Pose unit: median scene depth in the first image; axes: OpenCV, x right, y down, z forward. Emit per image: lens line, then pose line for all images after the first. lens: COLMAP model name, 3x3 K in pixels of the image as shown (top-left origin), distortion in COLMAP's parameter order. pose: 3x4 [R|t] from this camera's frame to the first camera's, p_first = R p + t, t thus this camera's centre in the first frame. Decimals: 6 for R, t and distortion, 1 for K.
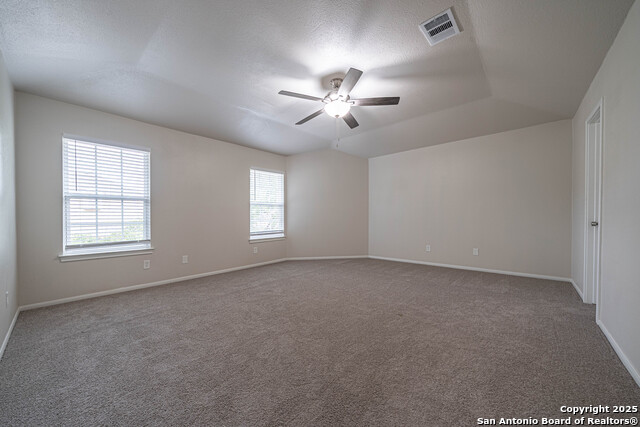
lens RADIAL K [[237.0, 0, 310.3], [0, 237.0, 216.9], [0, 0, 1]] dist [0.000415, 0.000022]
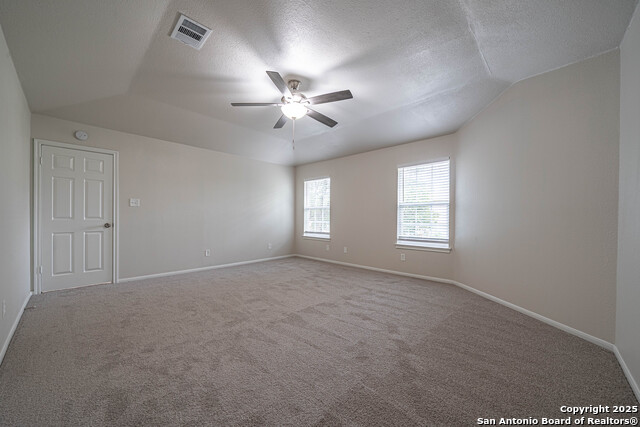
lens RADIAL K [[237.0, 0, 310.3], [0, 237.0, 216.9], [0, 0, 1]] dist [0.000415, 0.000022]
pose [[-0.033516, 0.004417, -0.999428, 0.878567], [-0.009377, 0.999945, 0.004734, -0.016333], [0.999394, 0.009530, -0.033473, 0.885251]]
